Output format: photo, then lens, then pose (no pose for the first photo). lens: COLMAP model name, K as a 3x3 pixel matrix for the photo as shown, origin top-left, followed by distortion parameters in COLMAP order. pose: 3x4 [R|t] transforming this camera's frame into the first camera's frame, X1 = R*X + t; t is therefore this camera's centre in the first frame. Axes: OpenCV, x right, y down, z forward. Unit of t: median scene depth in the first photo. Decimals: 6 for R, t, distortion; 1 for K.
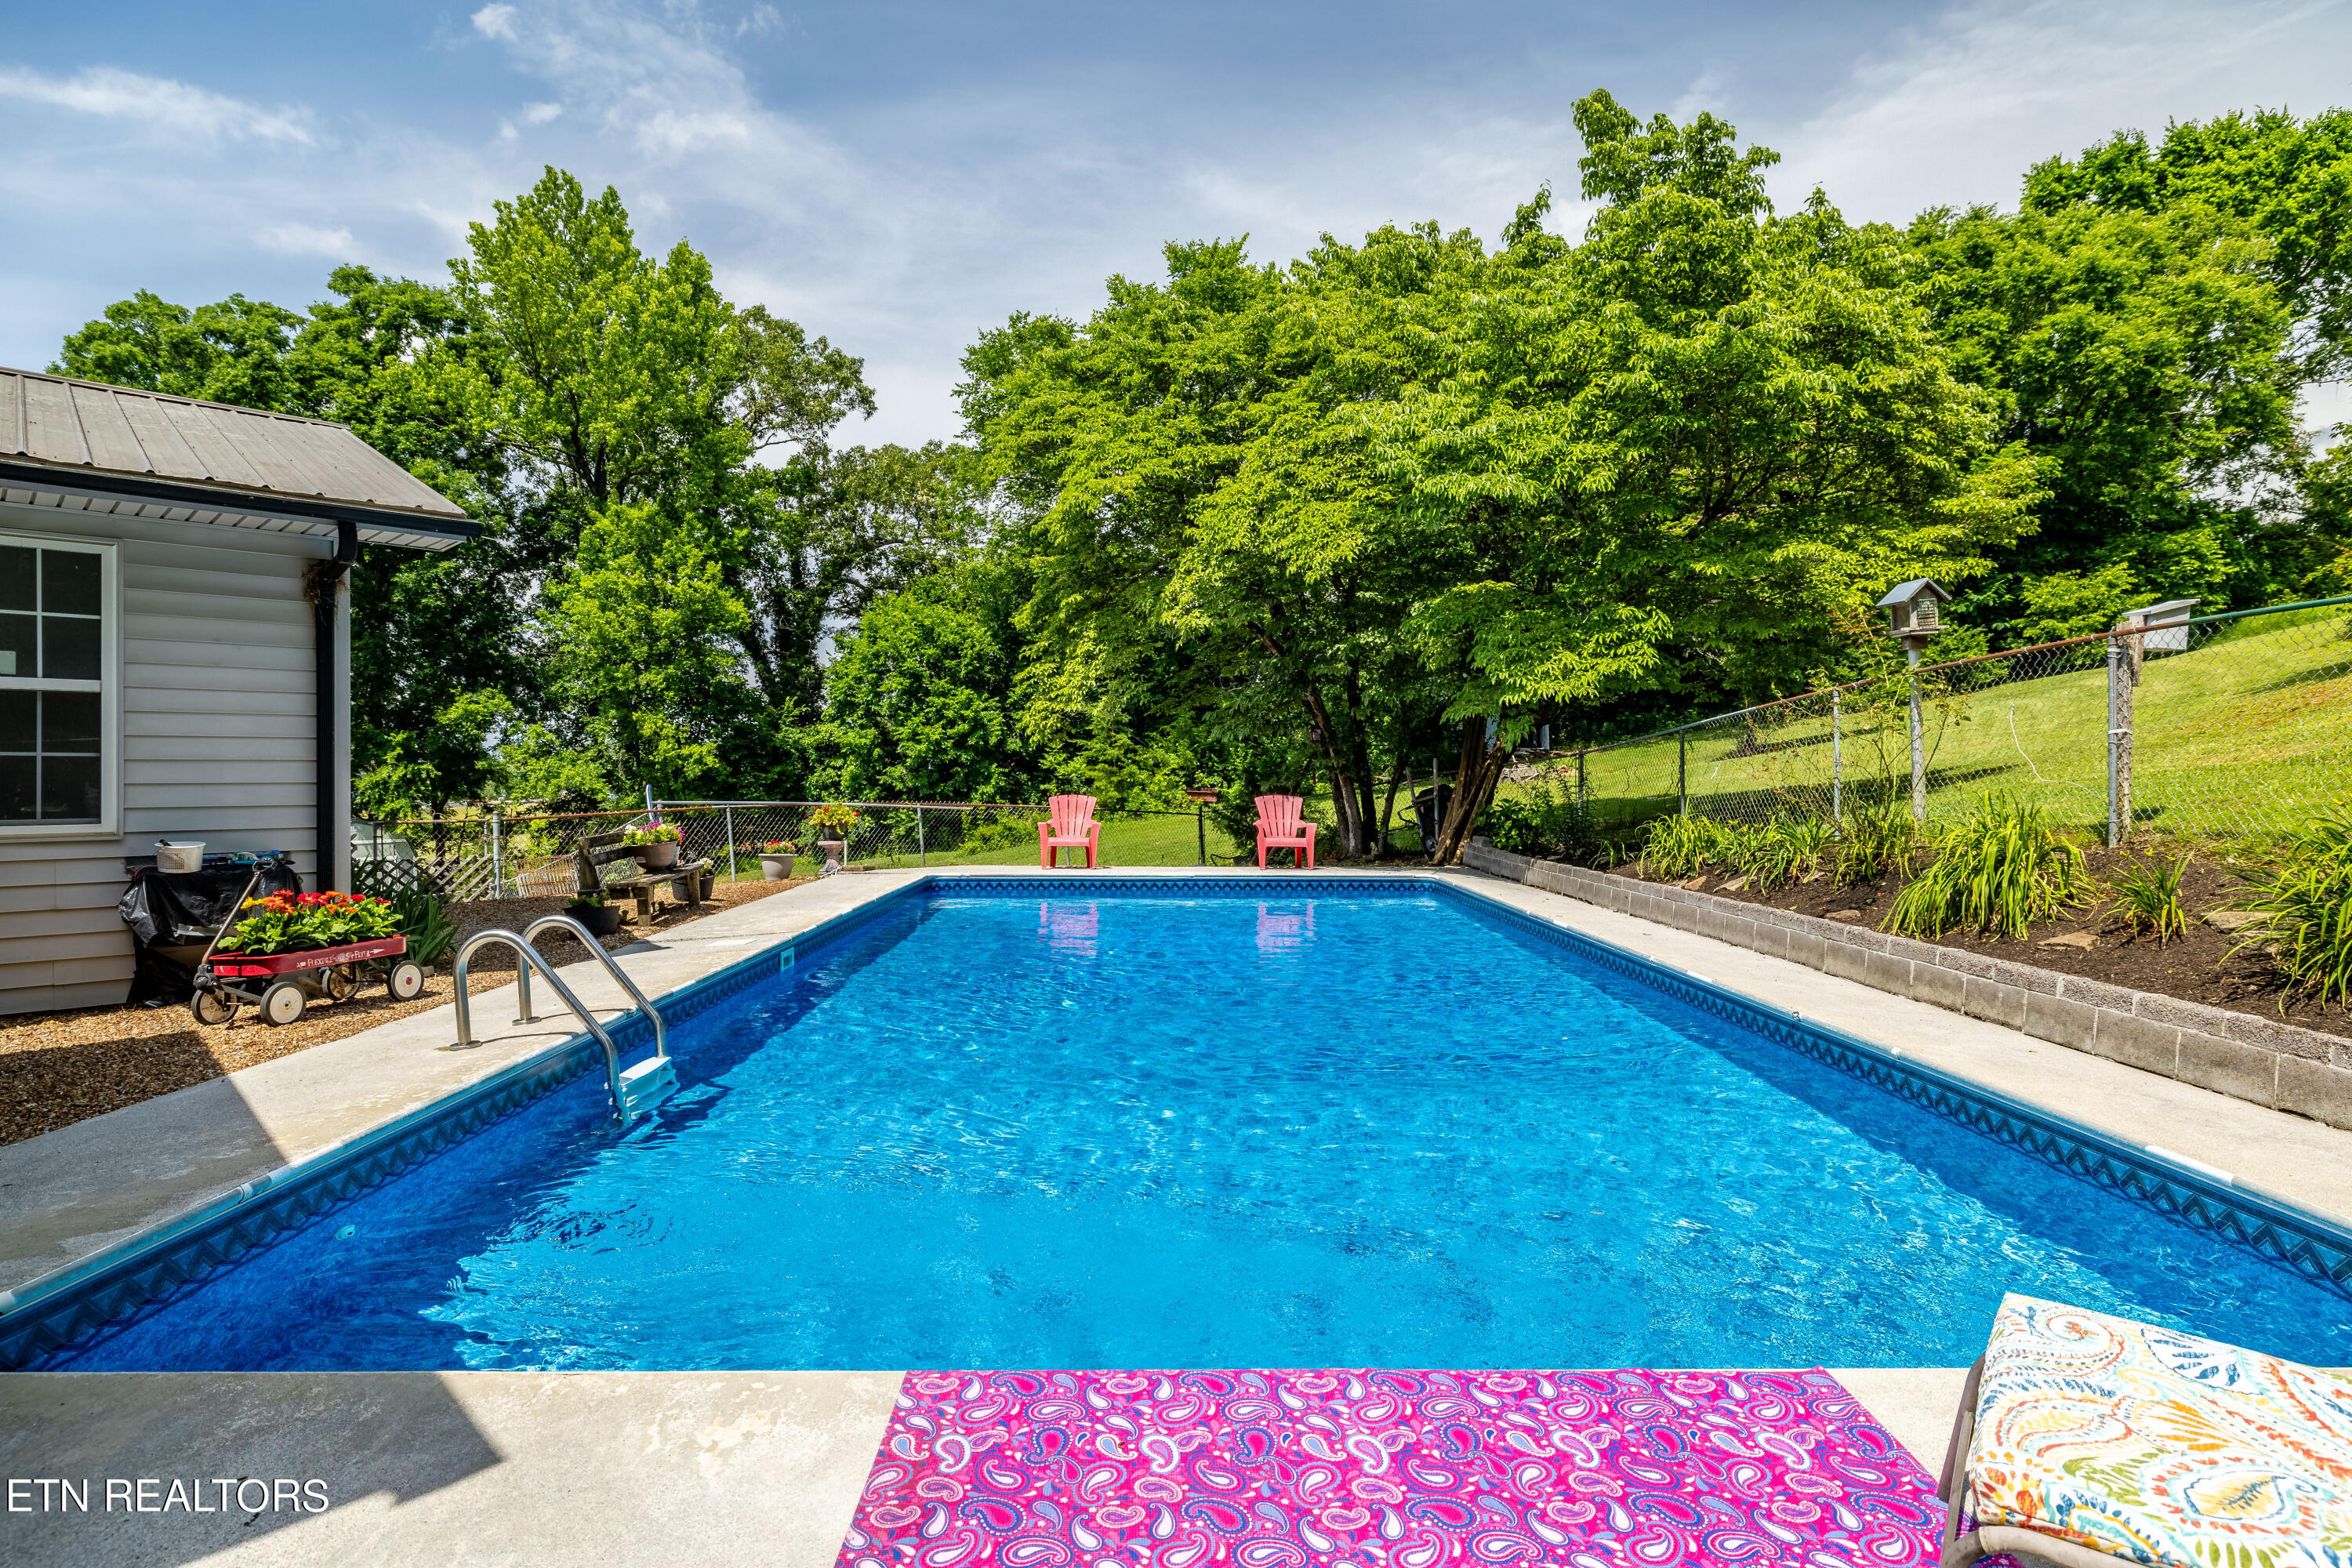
lens RADIAL K [[1211.6, 0, 1132.6], [0, 1211.6, 775.6], [0, 0, 1]] dist [-0.011530, -0.000438]
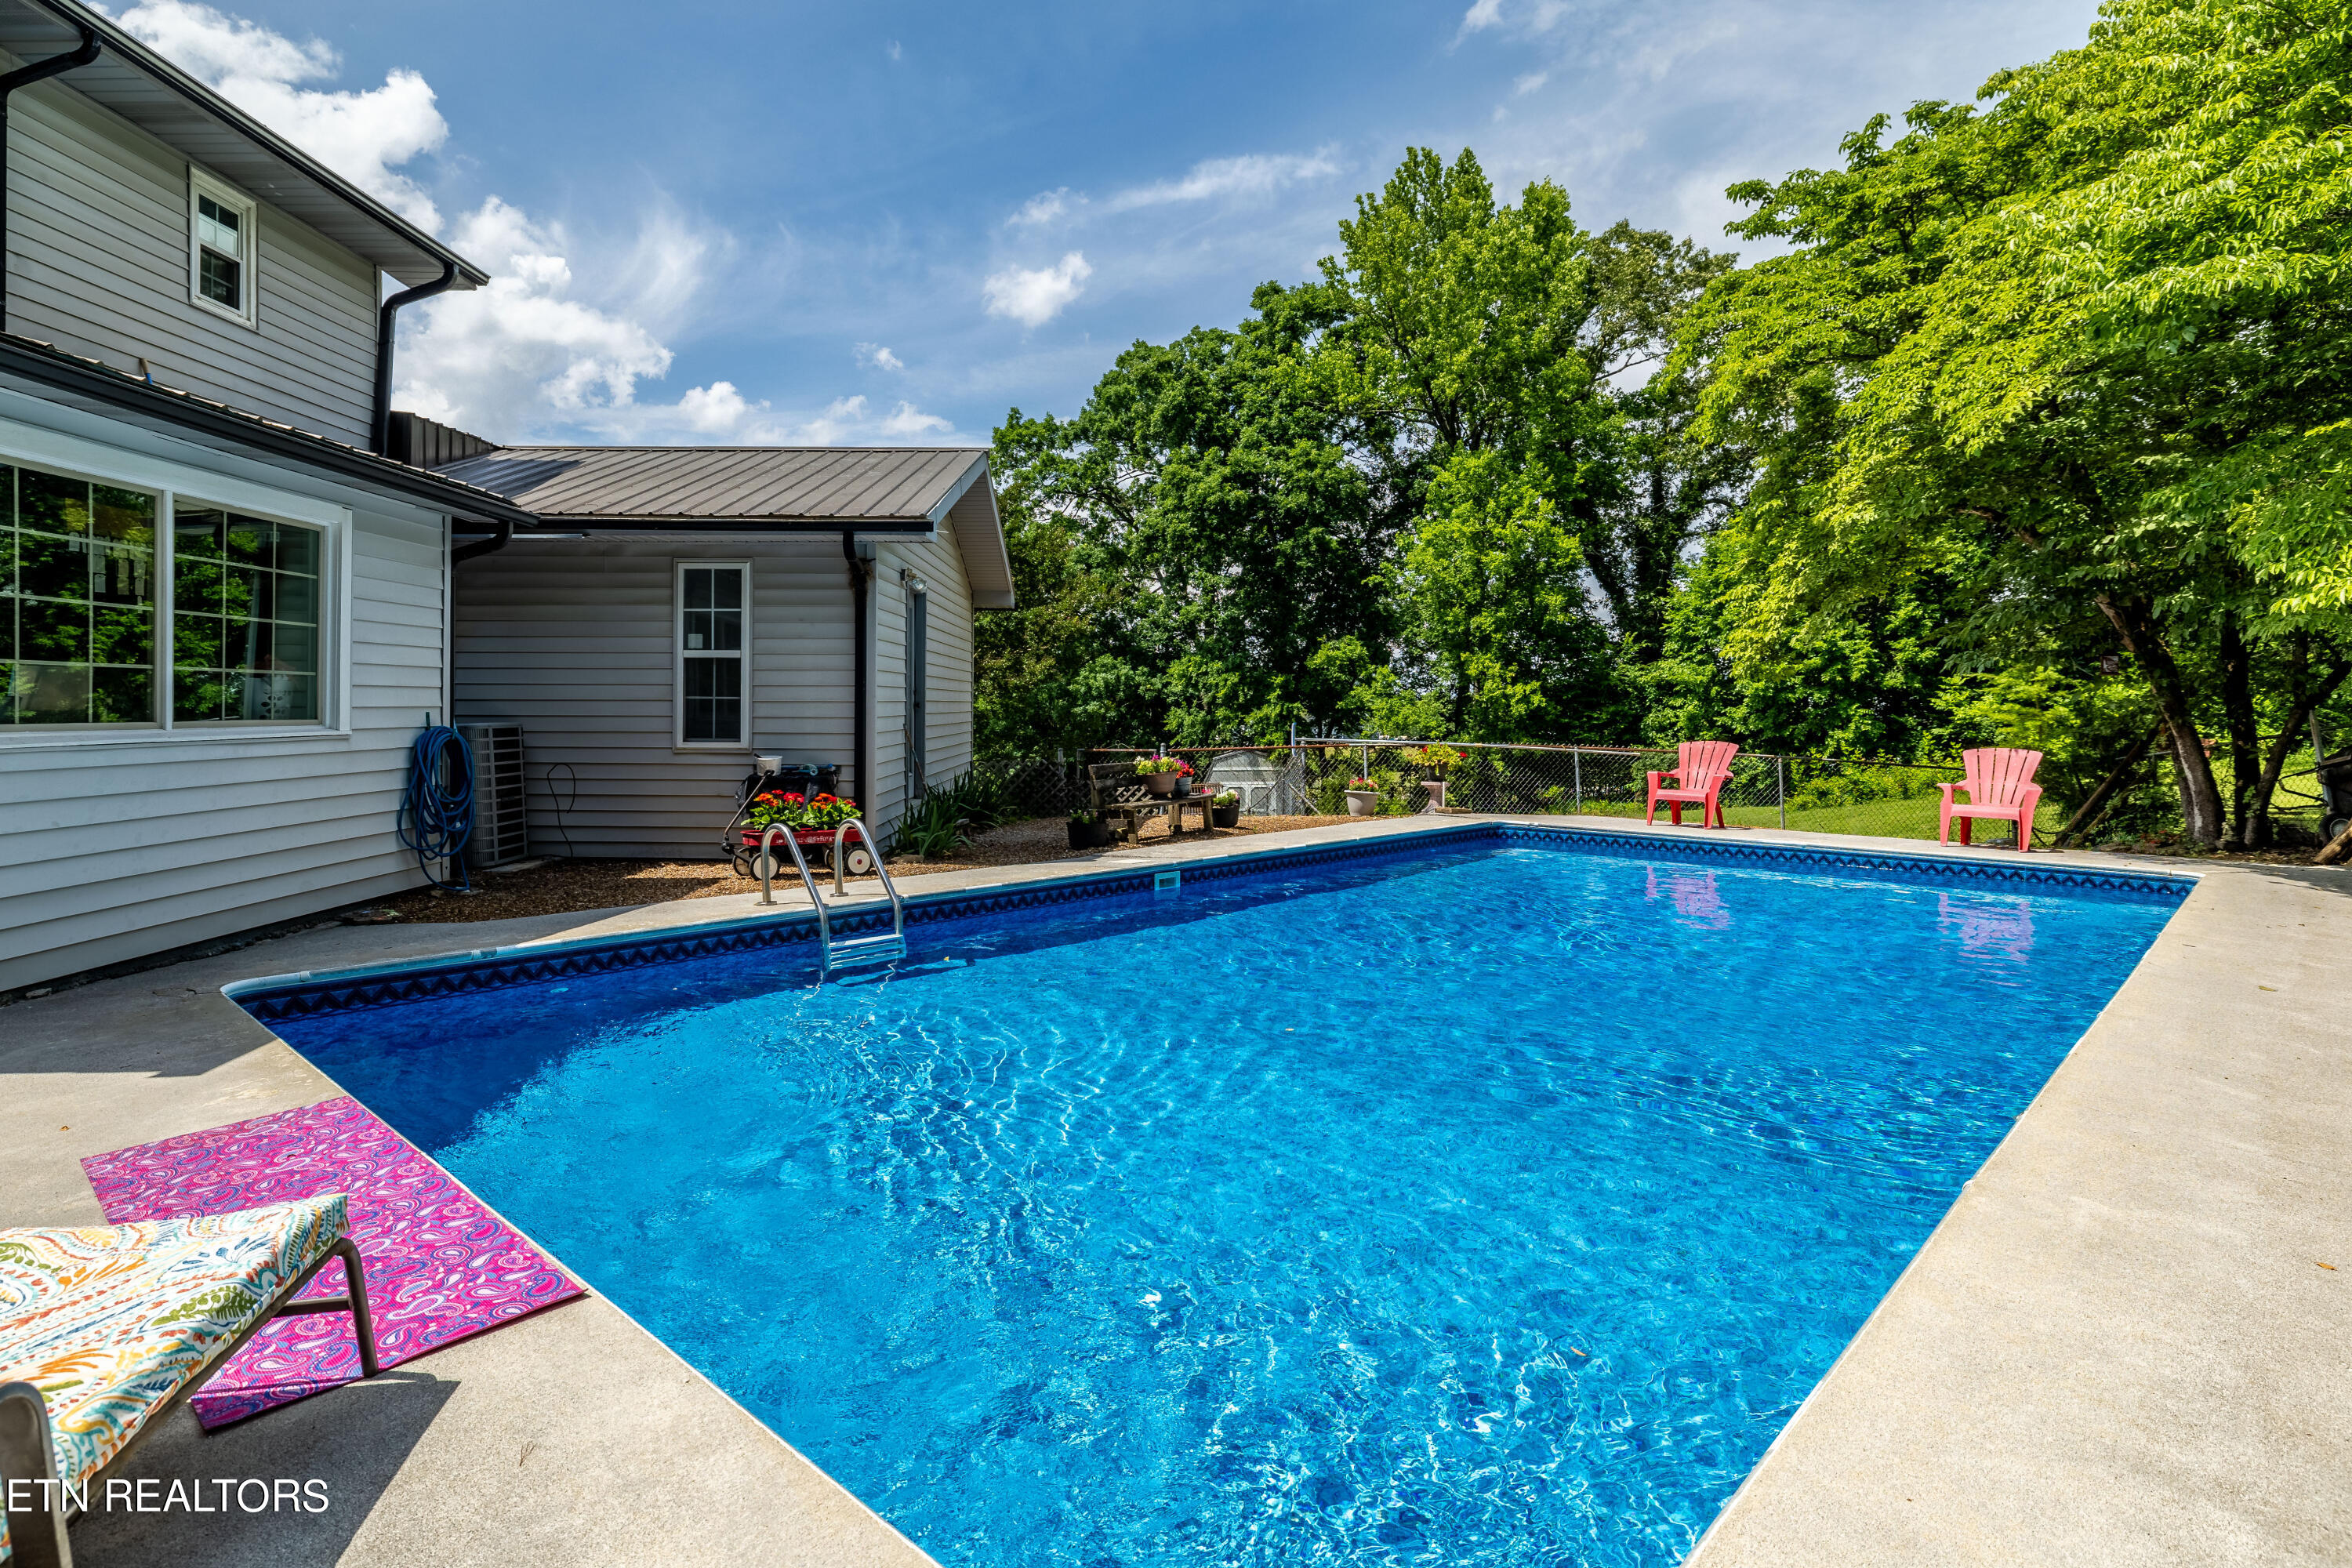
lens RADIAL K [[1211.6, 0, 1064.4], [0, 1211.6, 715.0], [0, 0, 1]] dist [-0.011530, -0.000438]
pose [[0.702572, 0.007433, -0.711574, 0.090933], [-0.007417, 0.999968, 0.003122, -0.000515], [0.711574, 0.003085, 0.702604, 0.032165]]
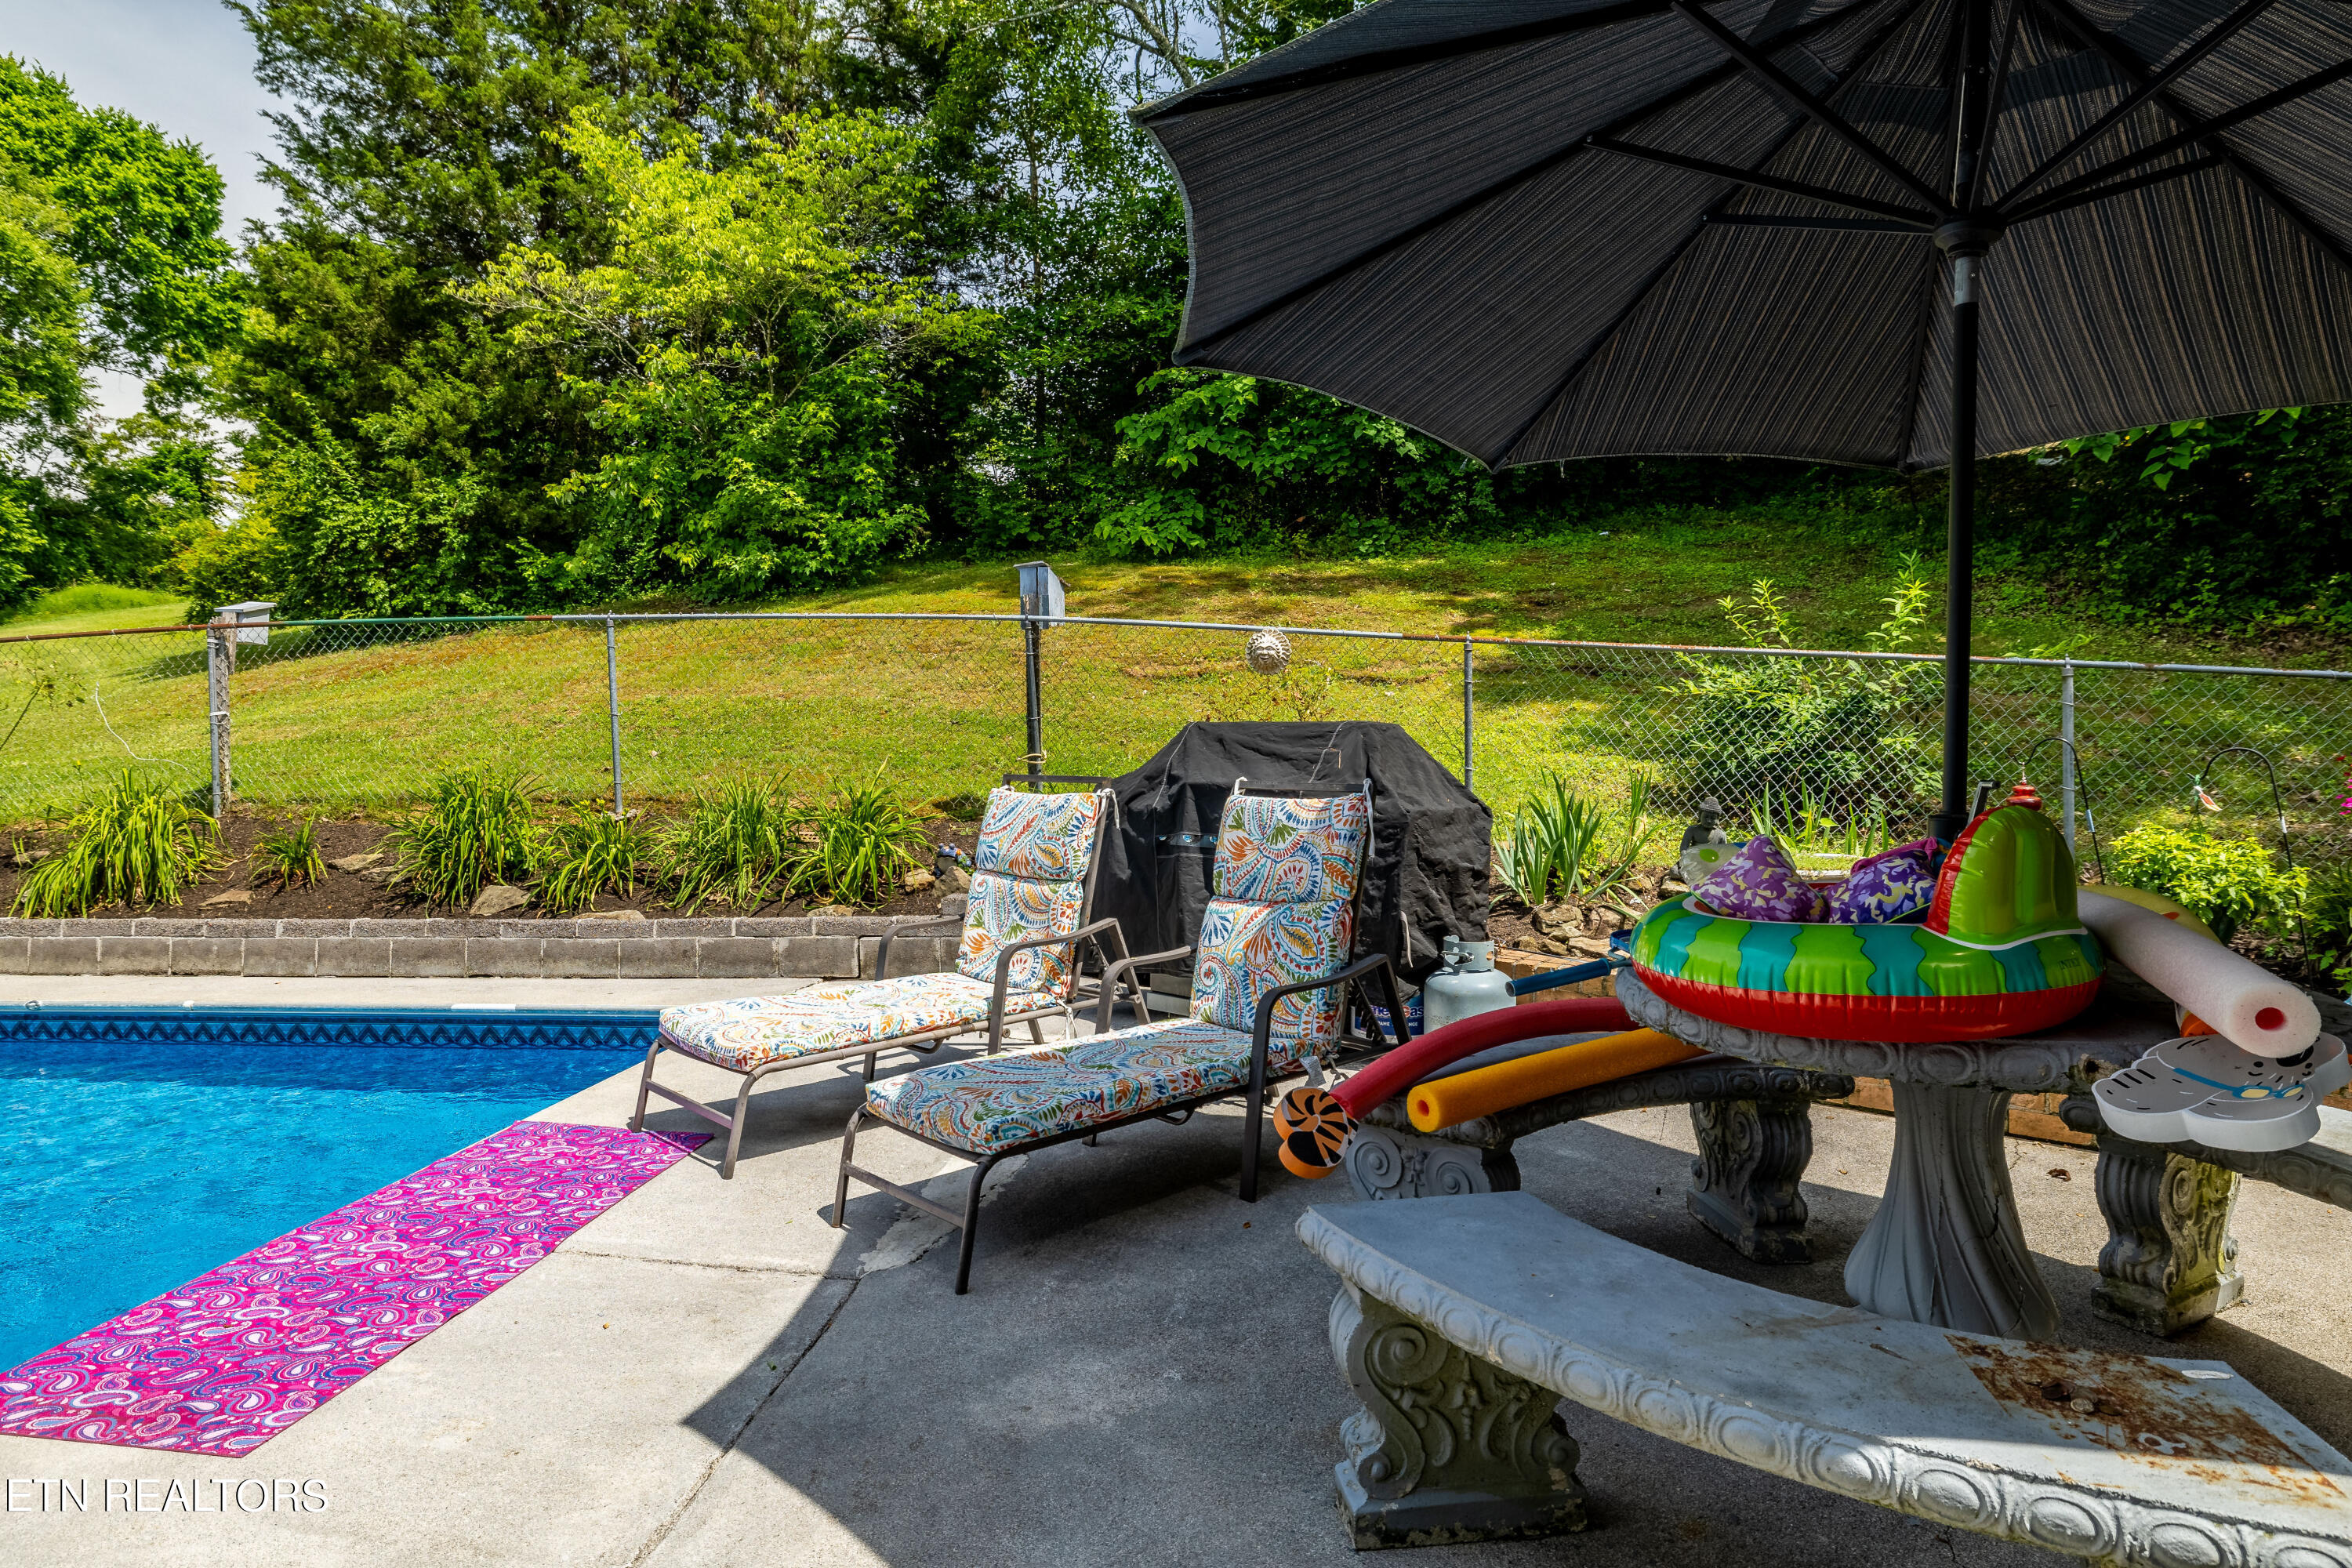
lens RADIAL K [[1321.8, 0, 1174.9], [0, 1321.8, 758.3], [0, 0, 1]] dist [-0.003992, 0.000743]
pose [[0.089590, -0.017600, 0.995823, -0.059591], [0.017494, 0.999717, 0.016095, 0.000224], [-0.995825, 0.015979, 0.089872, -0.000547]]
